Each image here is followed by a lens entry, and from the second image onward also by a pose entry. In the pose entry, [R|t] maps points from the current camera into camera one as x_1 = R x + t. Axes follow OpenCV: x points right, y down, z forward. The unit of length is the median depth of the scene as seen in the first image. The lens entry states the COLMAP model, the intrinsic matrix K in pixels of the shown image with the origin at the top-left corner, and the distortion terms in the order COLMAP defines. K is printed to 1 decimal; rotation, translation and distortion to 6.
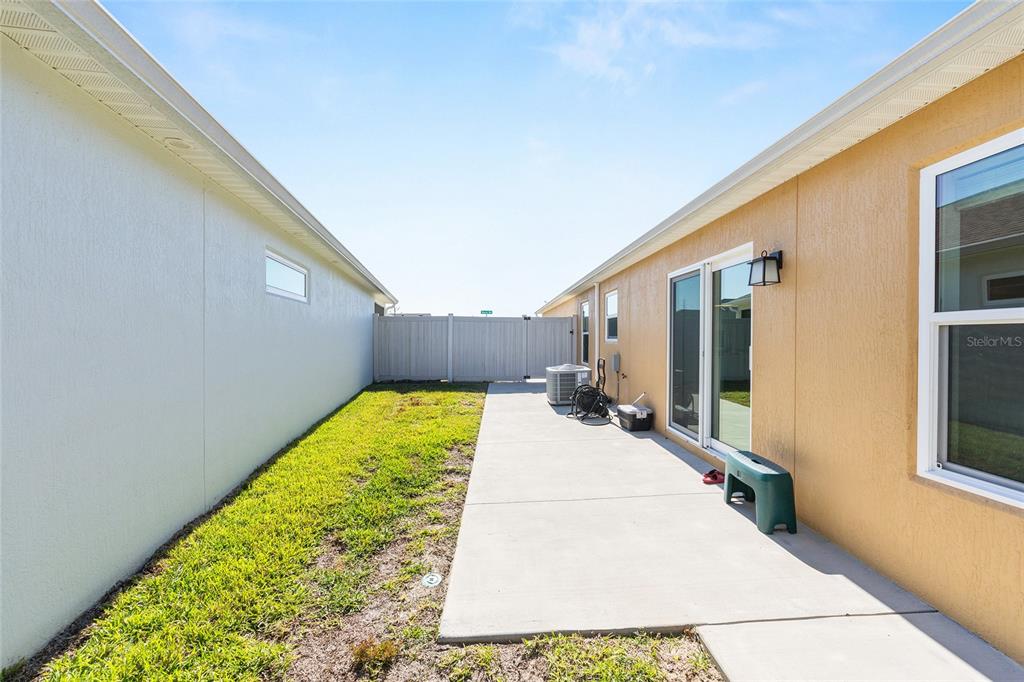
lens RADIAL K [[410.5, 0, 512.0], [0, 410.5, 341.0], [0, 0, 1]] dist [-0.000390, 0.000119]
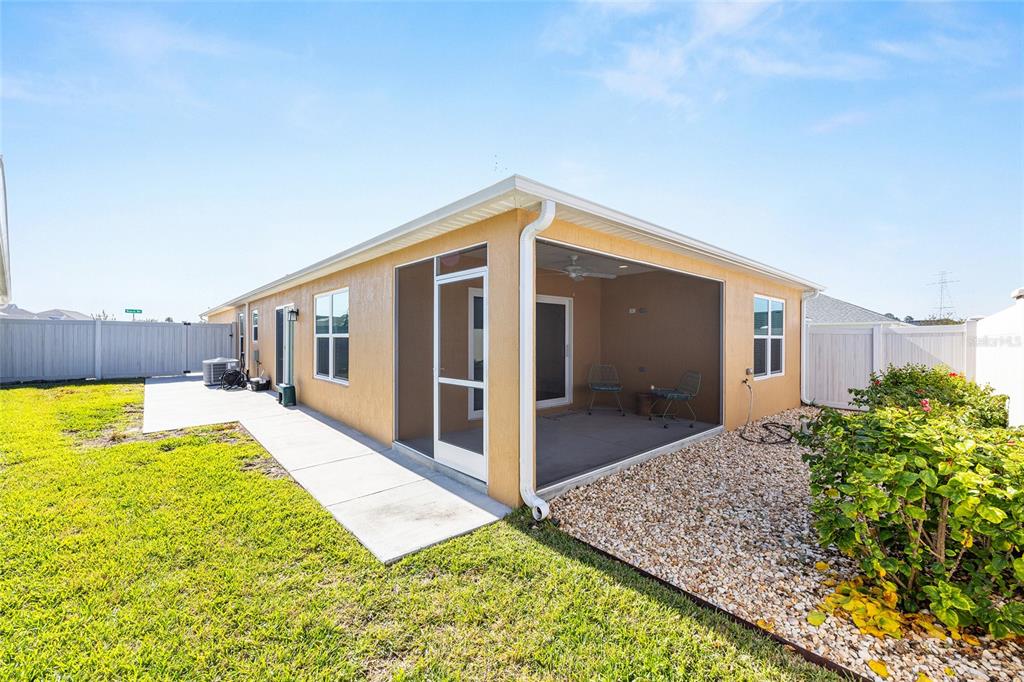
lens RADIAL K [[410.5, 0, 512.0], [0, 410.5, 341.0], [0, 0, 1]] dist [-0.000390, 0.000119]
pose [[0.766419, -0.001981, 0.642338, -0.008268], [0.003678, 0.999992, -0.001304, 0.001375], [-0.642331, 0.003361, 0.766420, -0.682457]]
